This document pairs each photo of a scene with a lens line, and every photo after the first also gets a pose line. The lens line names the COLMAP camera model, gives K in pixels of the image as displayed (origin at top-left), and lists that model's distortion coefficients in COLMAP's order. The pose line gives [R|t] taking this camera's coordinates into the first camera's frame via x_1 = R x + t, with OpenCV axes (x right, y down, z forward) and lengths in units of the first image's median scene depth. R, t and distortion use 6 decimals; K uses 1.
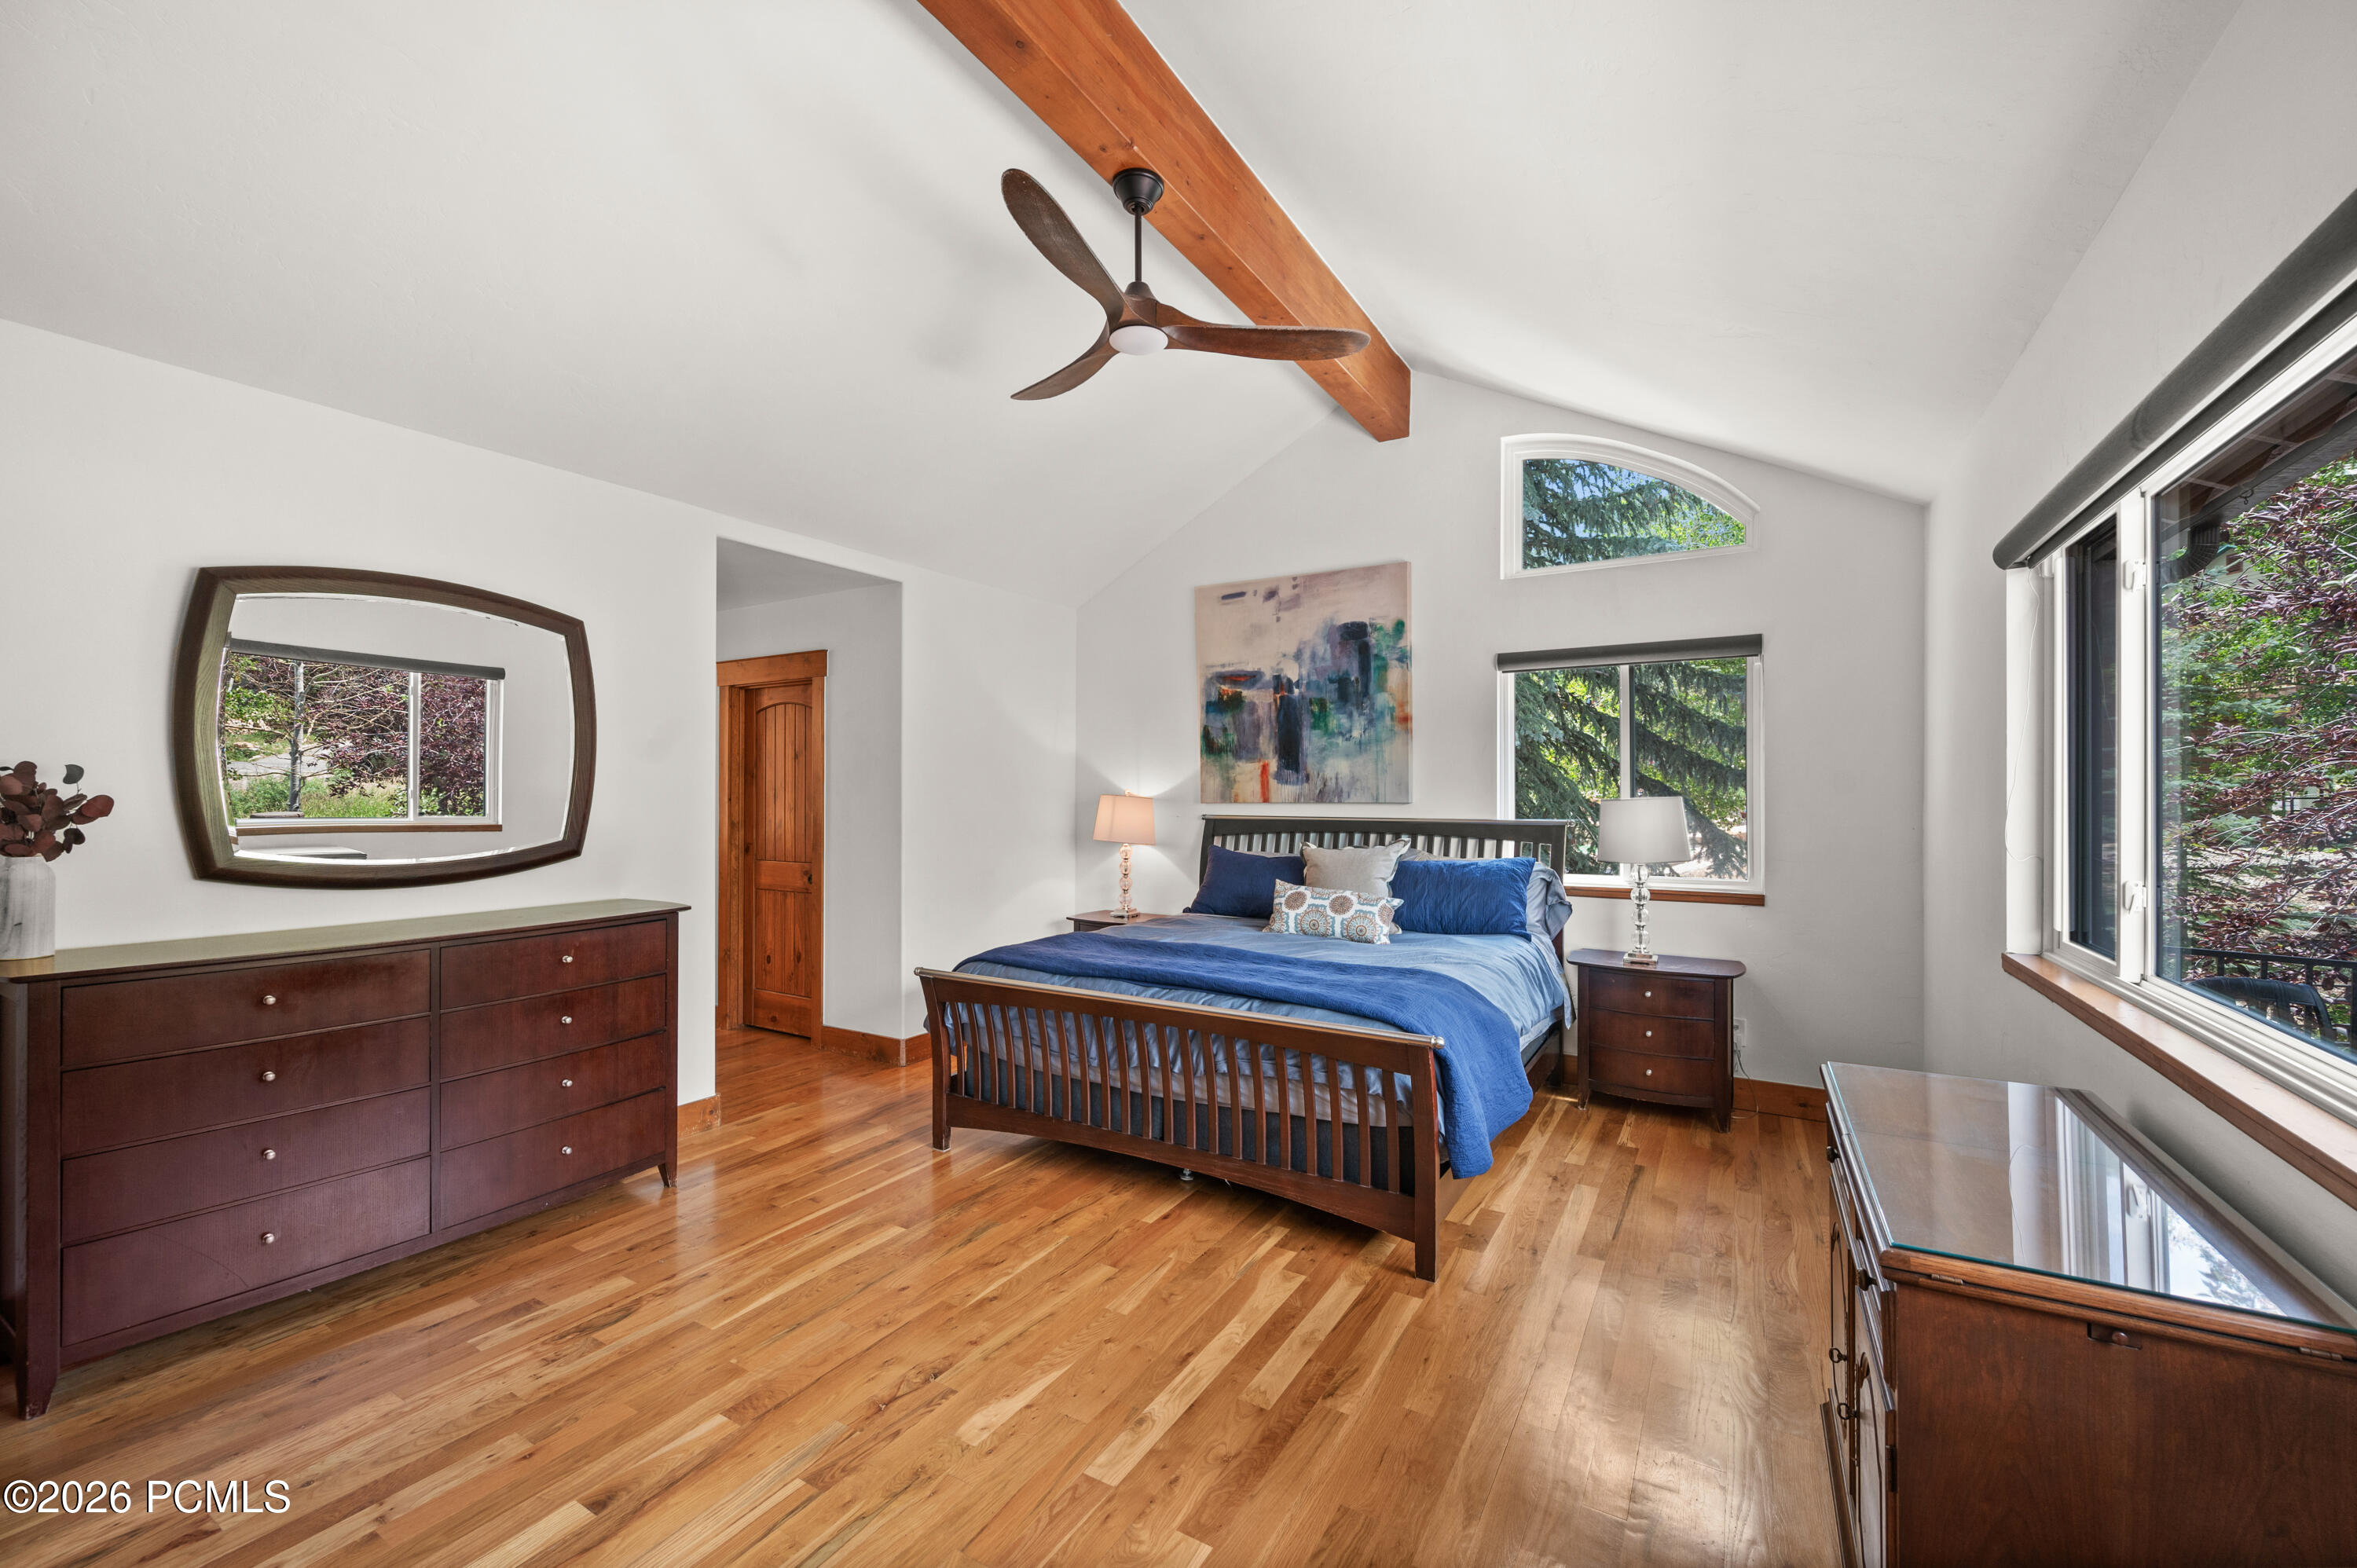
lens RADIAL K [[937.3, 0, 1188.2], [0, 937.3, 784.8], [0, 0, 1]] dist [0.001966, -0.000649]
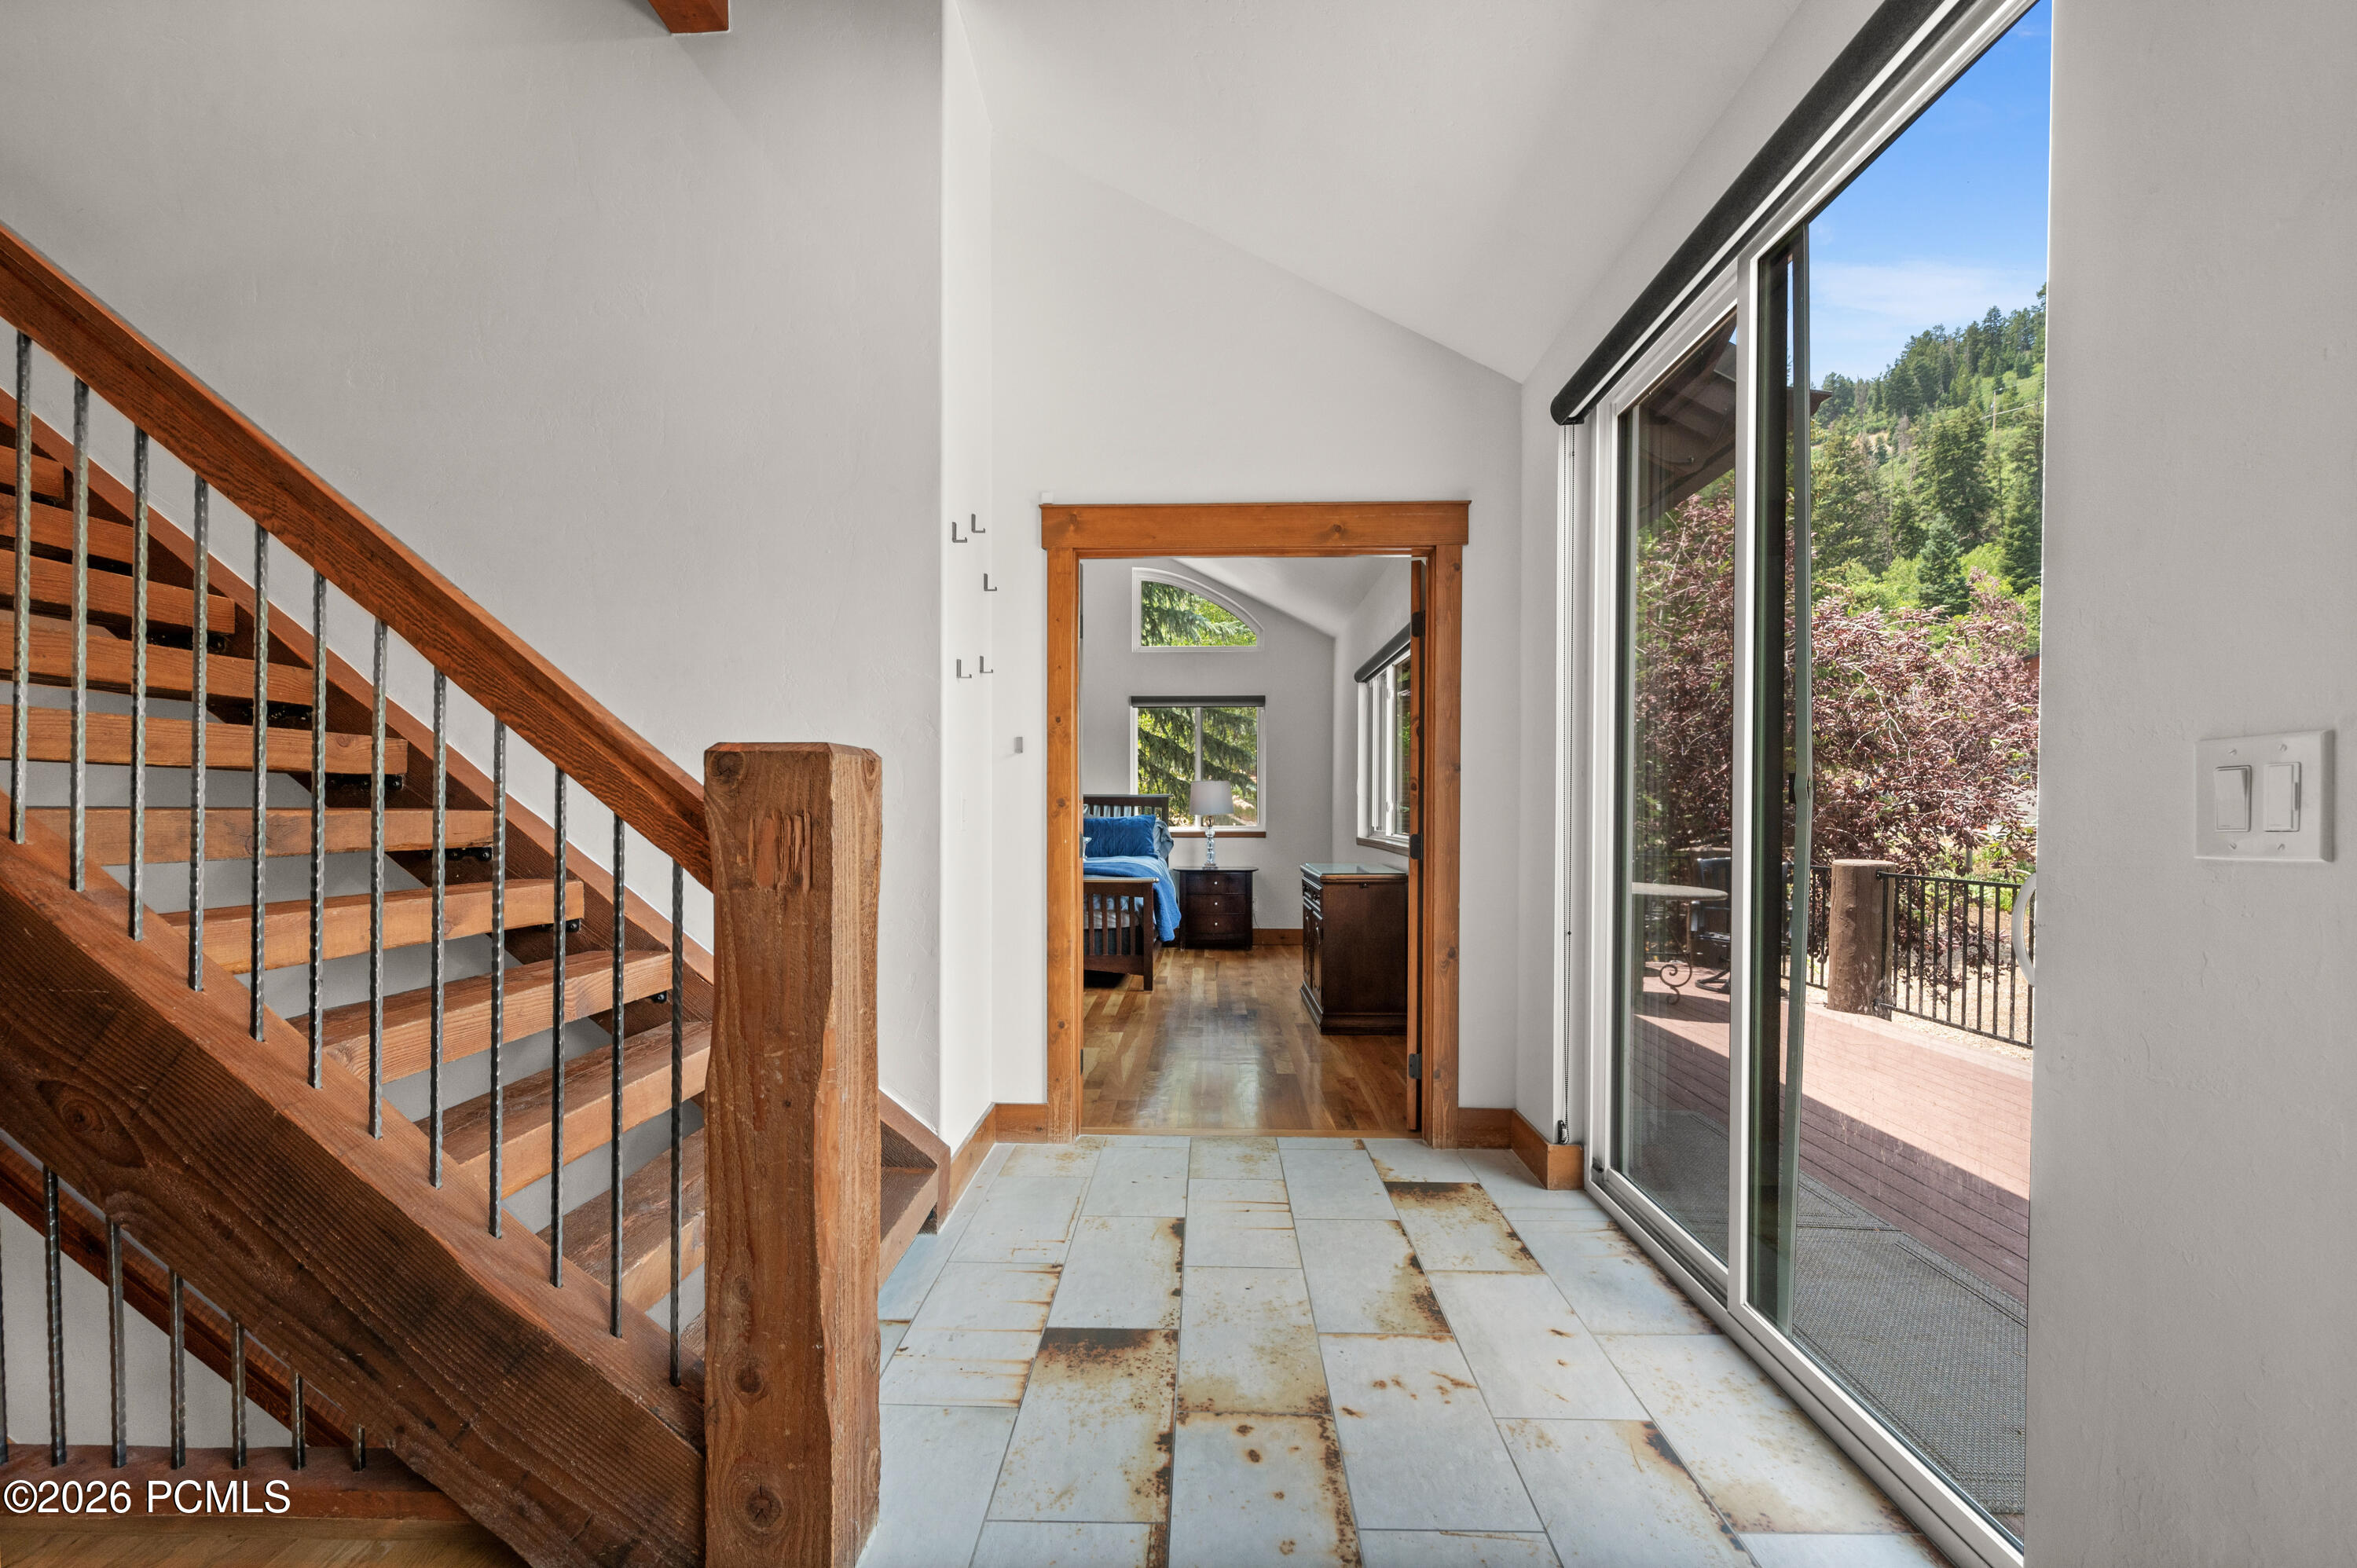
lens RADIAL K [[1005.4, 0, 1167.0], [0, 1005.4, 808.1], [0, 0, 1]] dist [-0.000246, -0.001414]
pose [[0.877768, 0.001281, 0.479085, -0.554148], [-0.003945, 0.999982, 0.004554, 0.060820], [-0.479071, -0.005887, 0.877757, -0.714511]]
